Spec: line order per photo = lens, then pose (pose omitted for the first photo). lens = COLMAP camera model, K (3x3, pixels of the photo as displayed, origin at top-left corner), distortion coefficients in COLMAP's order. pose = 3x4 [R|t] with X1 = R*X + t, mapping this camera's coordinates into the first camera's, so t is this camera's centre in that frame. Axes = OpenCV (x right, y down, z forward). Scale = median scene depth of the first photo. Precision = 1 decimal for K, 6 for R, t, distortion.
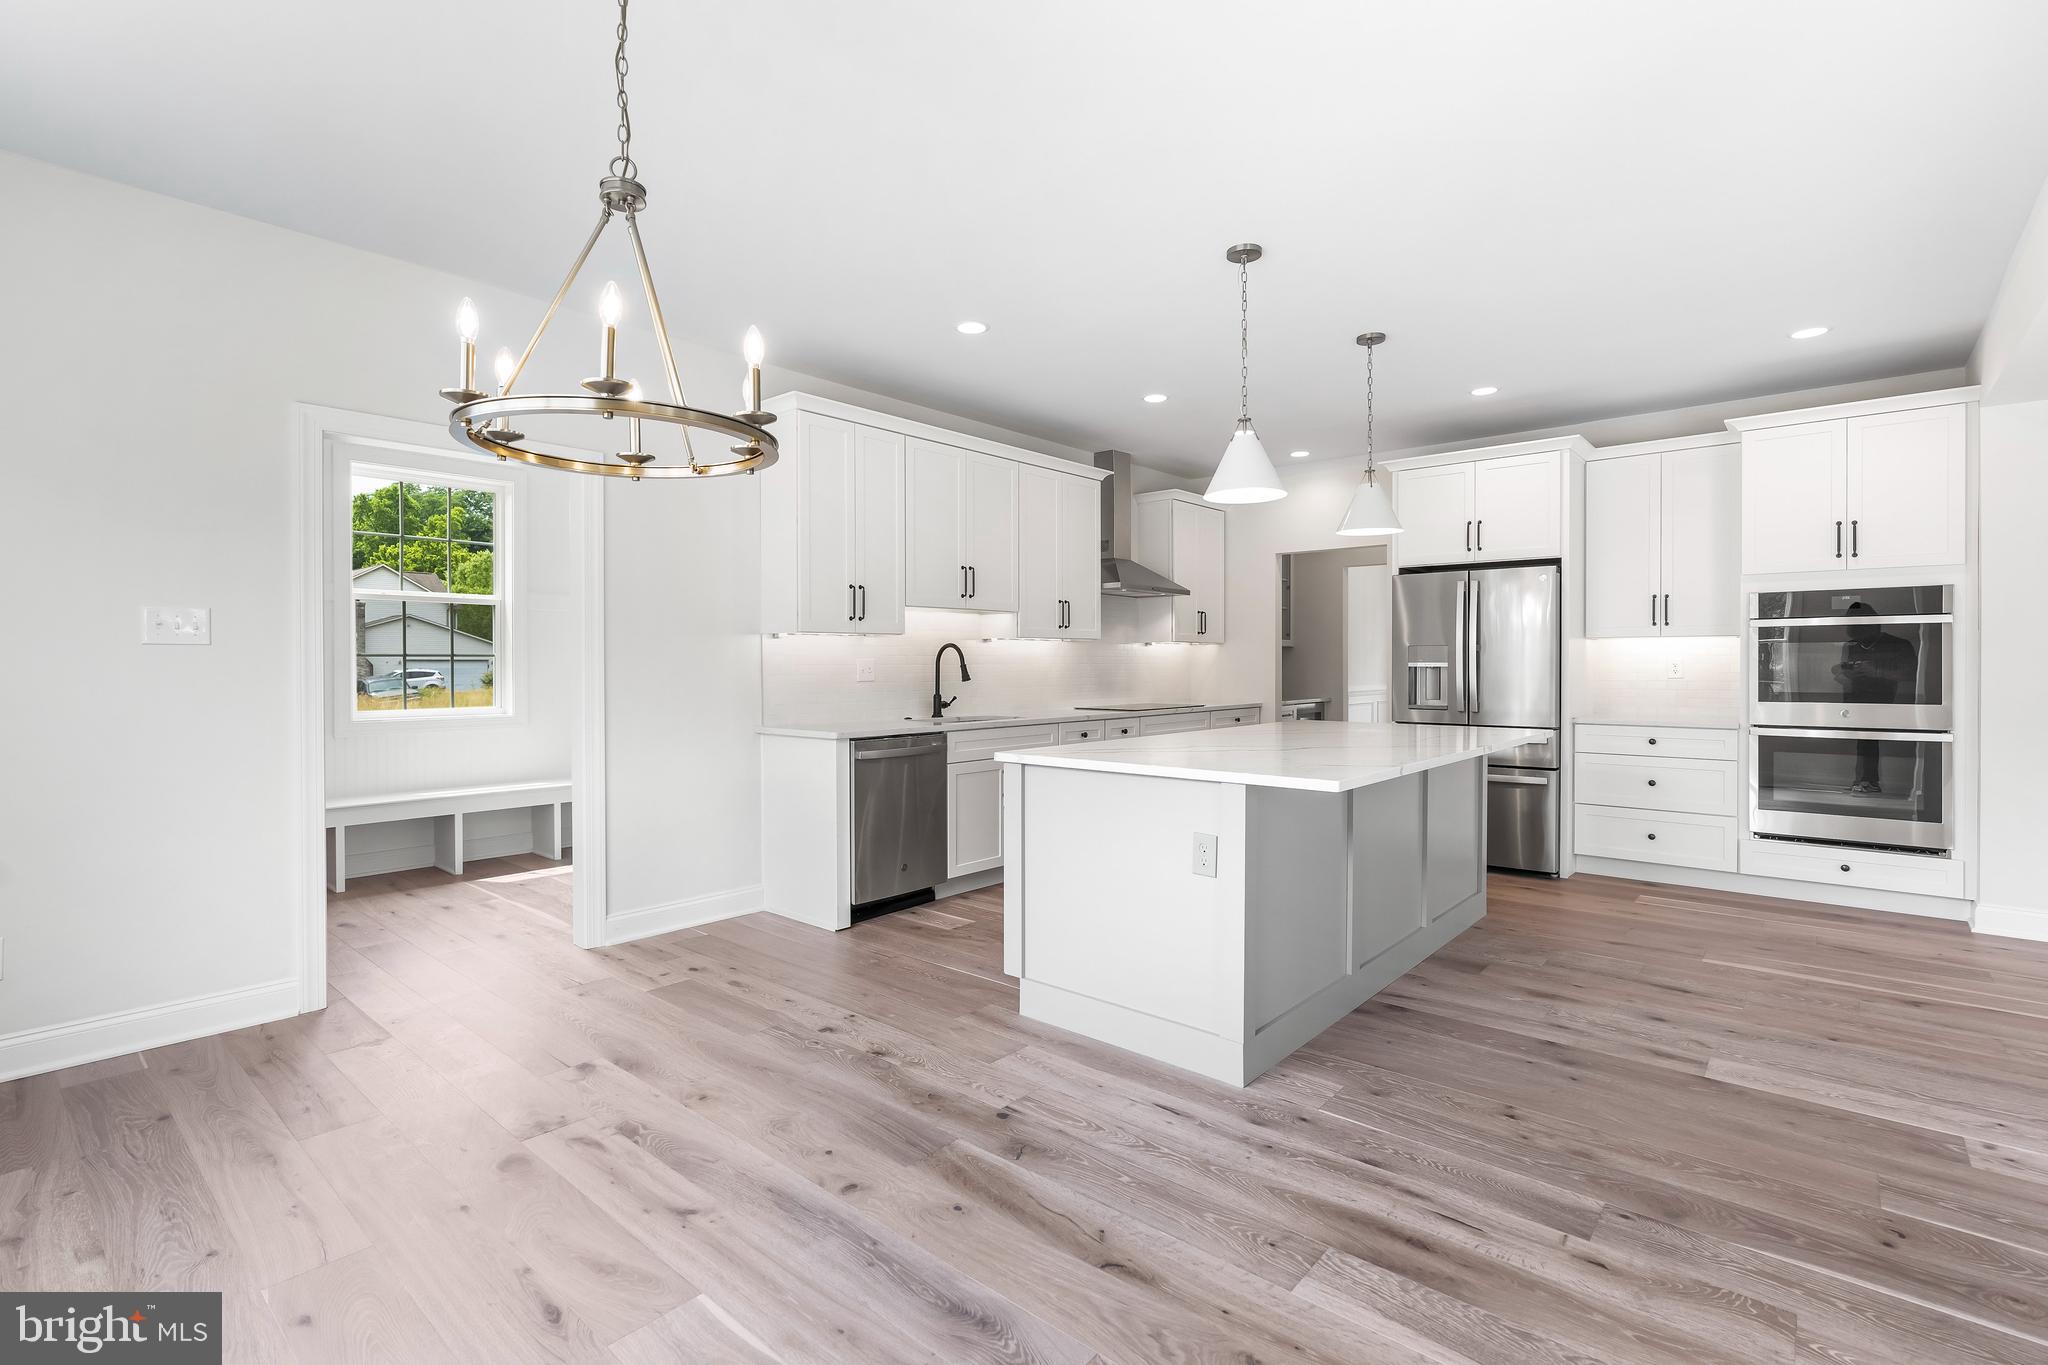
lens RADIAL K [[941.6, 0, 1027.2], [0, 941.6, 669.3], [0, 0, 1]] dist [-0.004770, 0.000853]
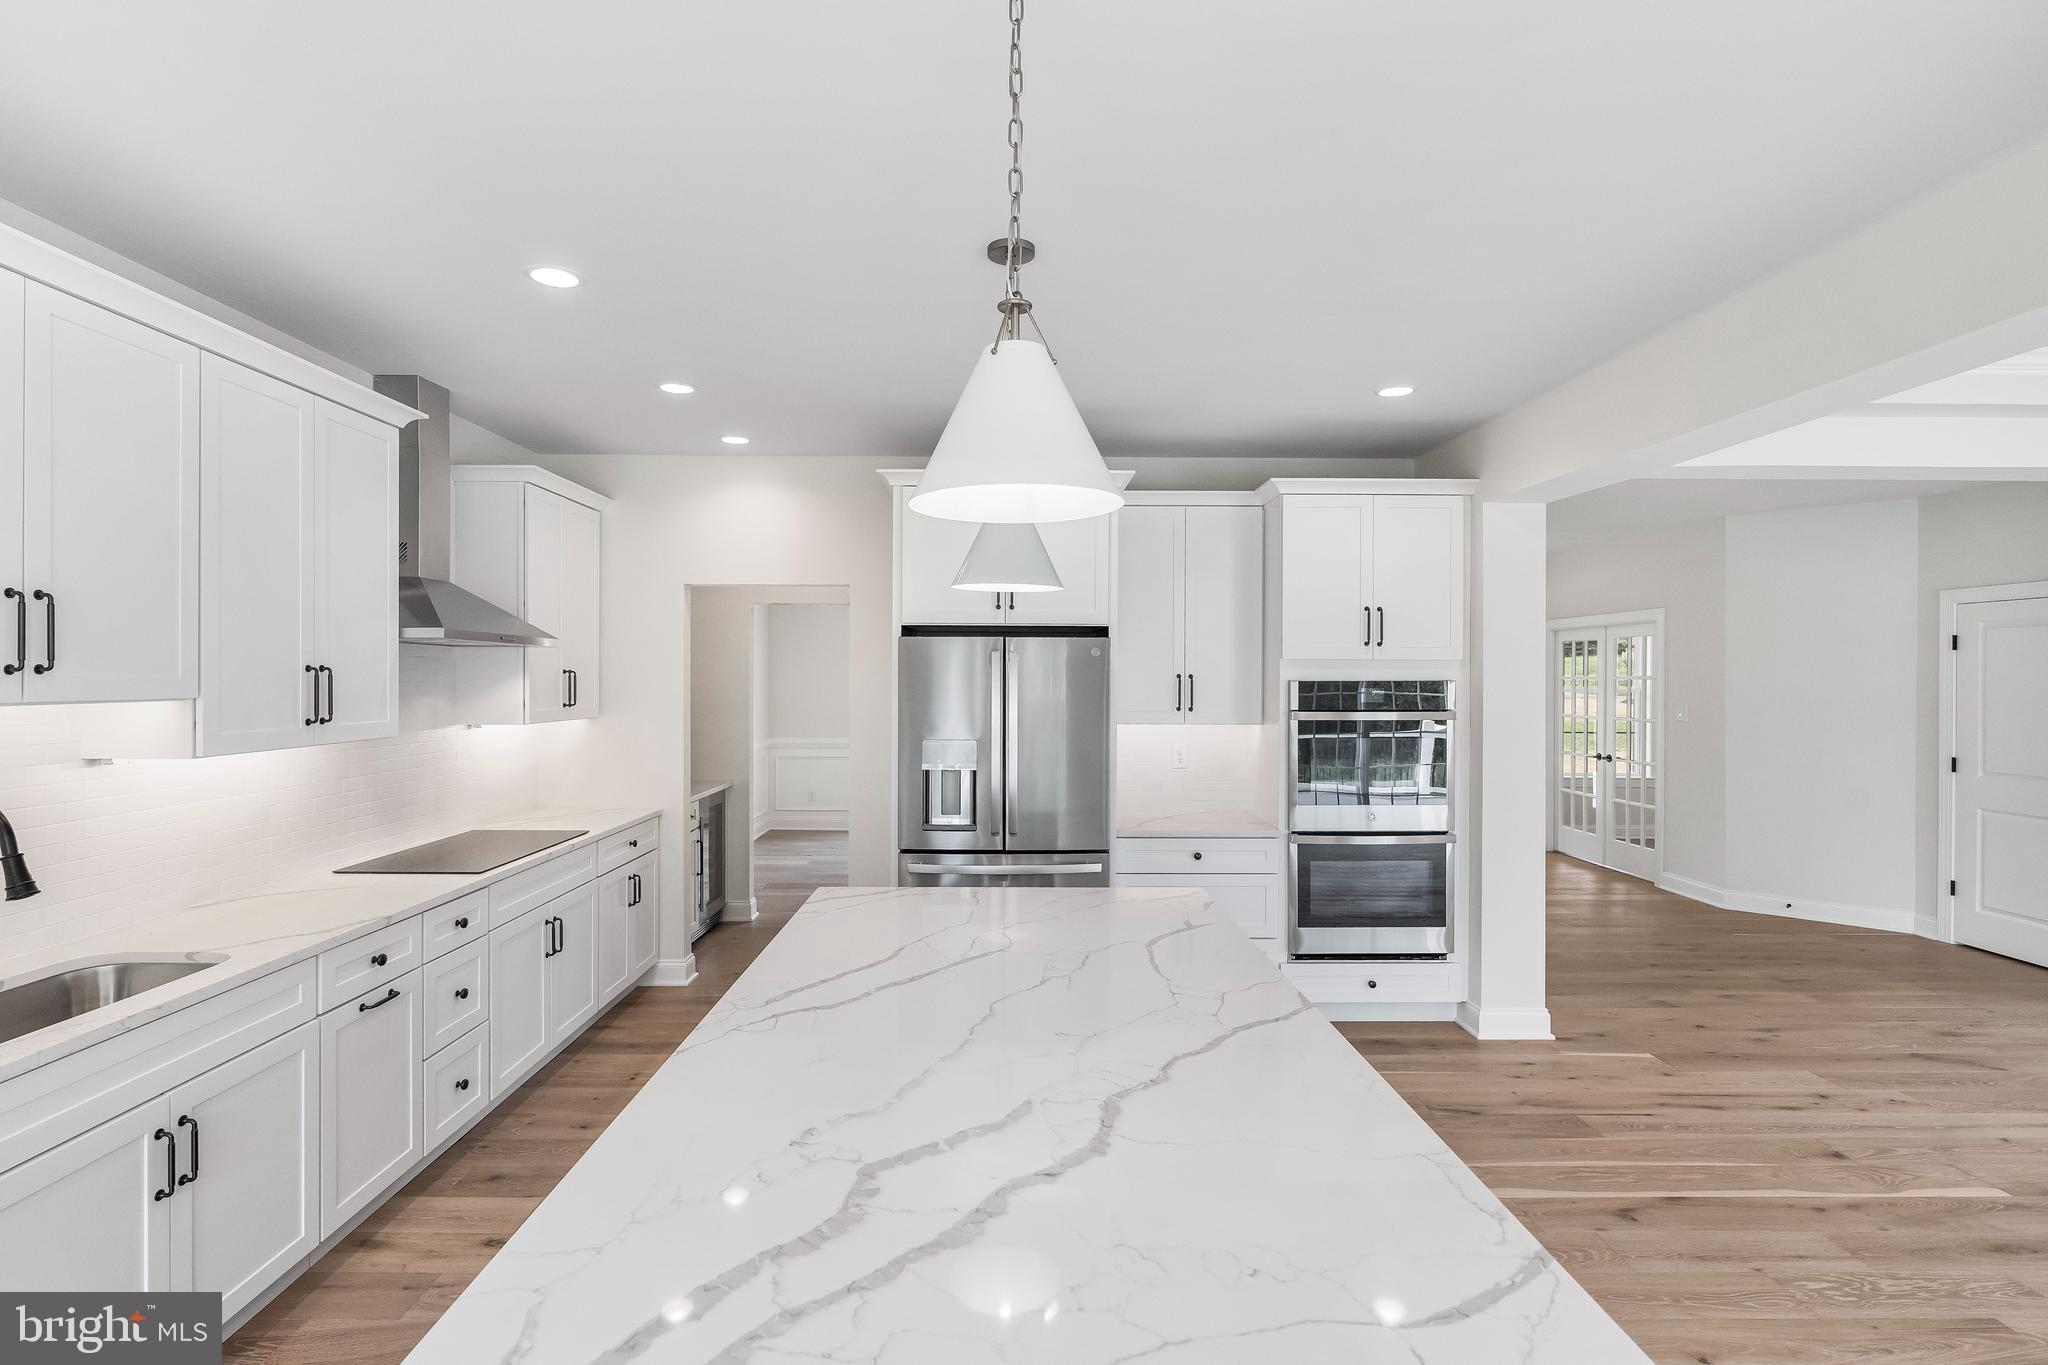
lens RADIAL K [[985.7, 0, 1009.8], [0, 985.7, 686.4], [0, 0, 1]] dist [-0.004620, 0.000691]
pose [[0.758453, 0.000815, 0.651727, -0.019870], [-0.001112, 0.999999, 0.000044, -0.063654], [-0.651726, -0.000758, 0.758454, 0.401754]]
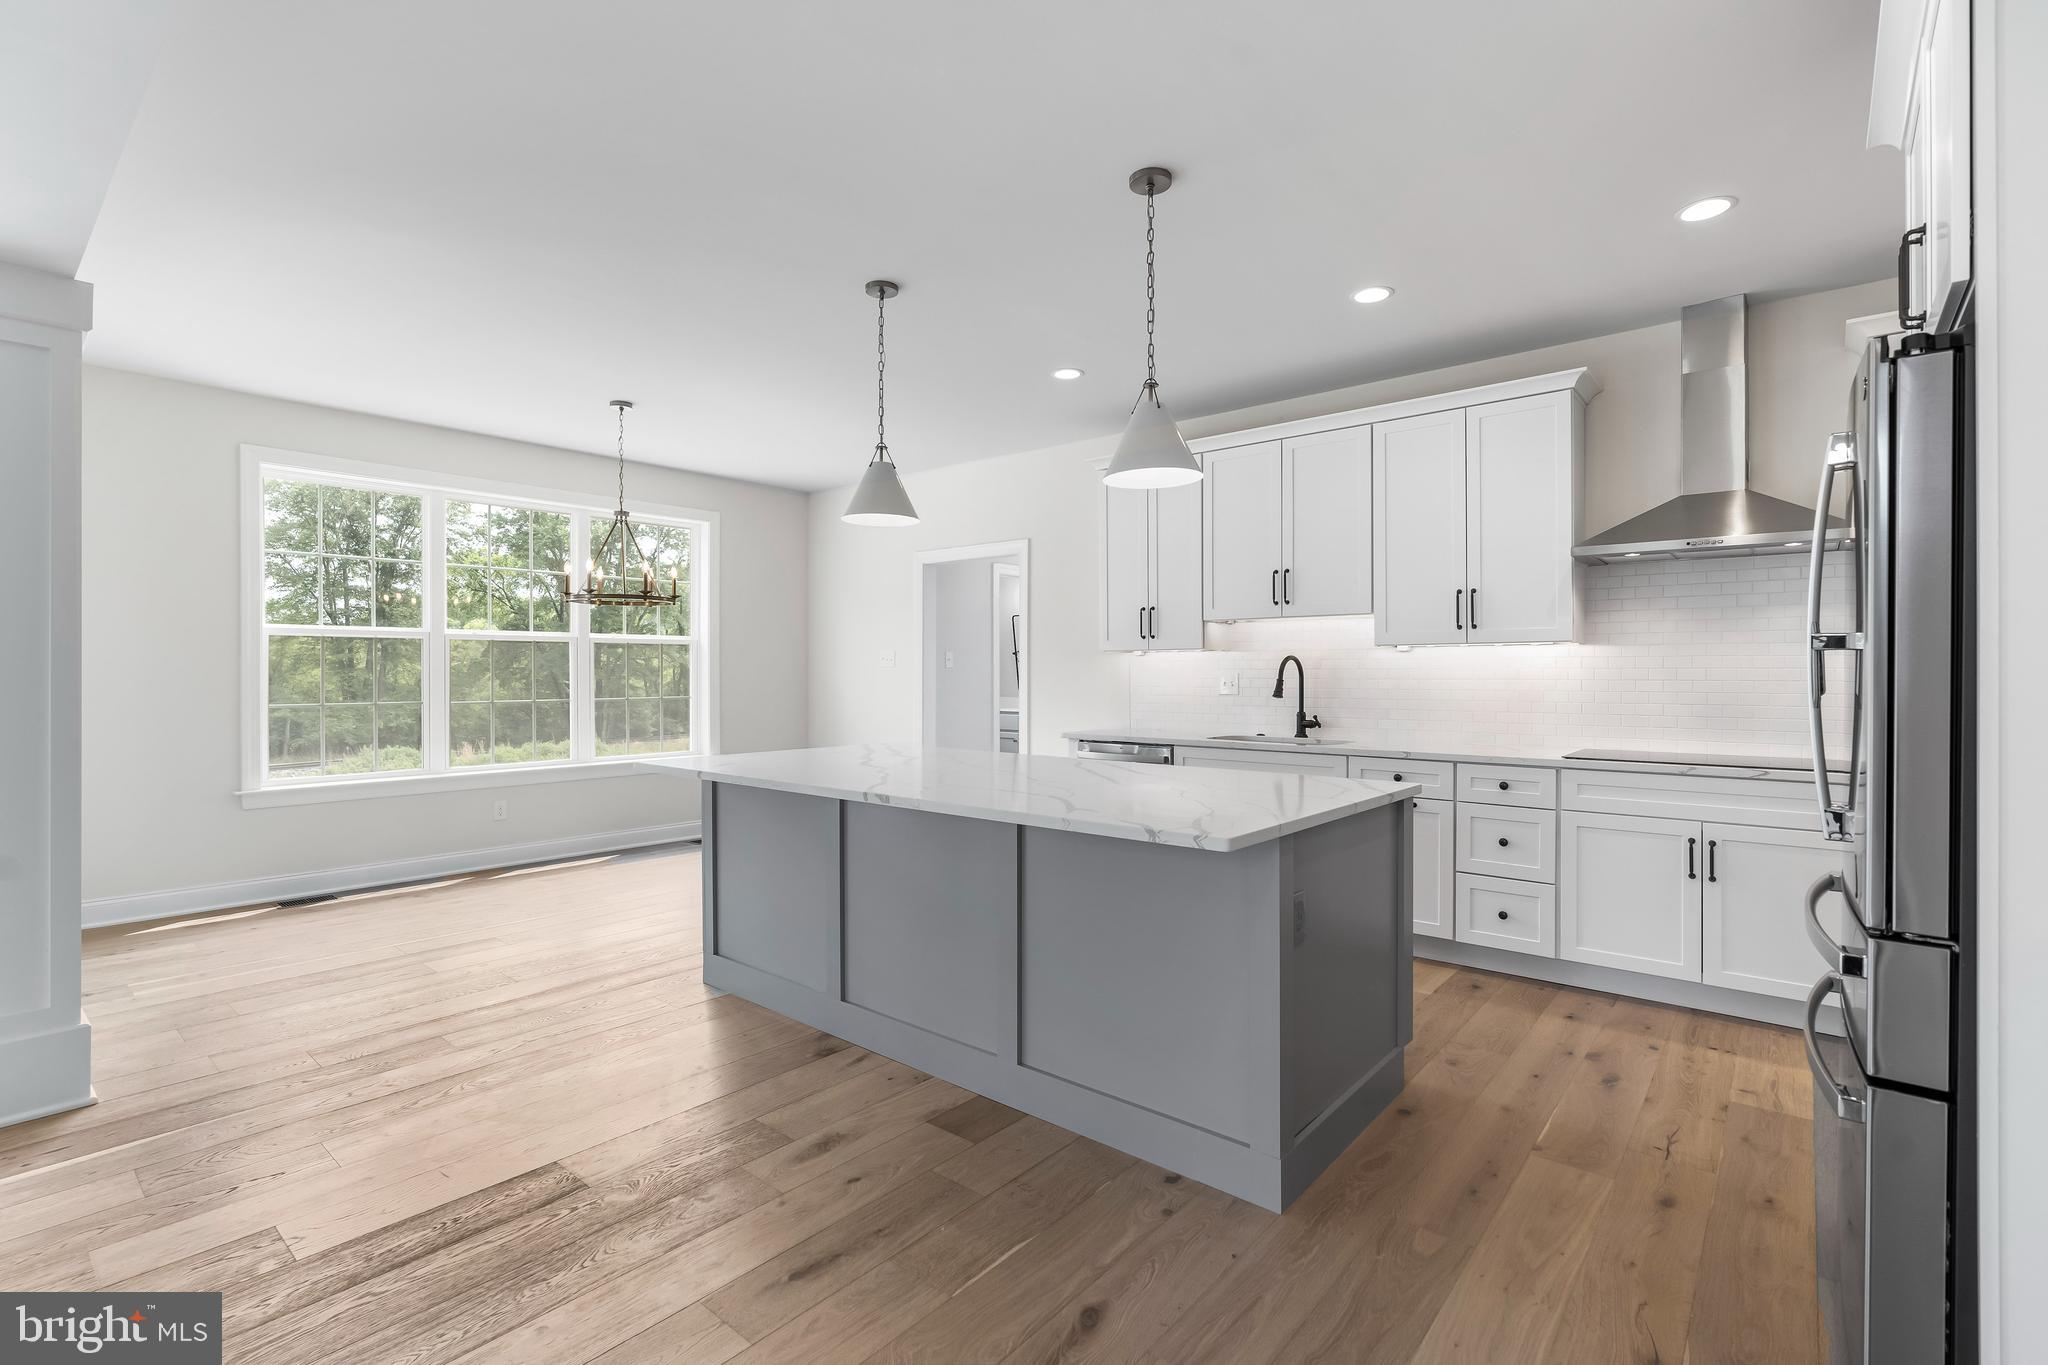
lens RADIAL K [[941.6, 0, 1025.1], [0, 941.6, 677.5], [0, 0, 1]] dist [-0.004770, 0.000853]
pose [[0.002263, 0.007755, -0.999967, 0.751354], [-0.007114, 0.999945, 0.007739, -0.010703], [0.999972, 0.007096, 0.002318, 0.677387]]
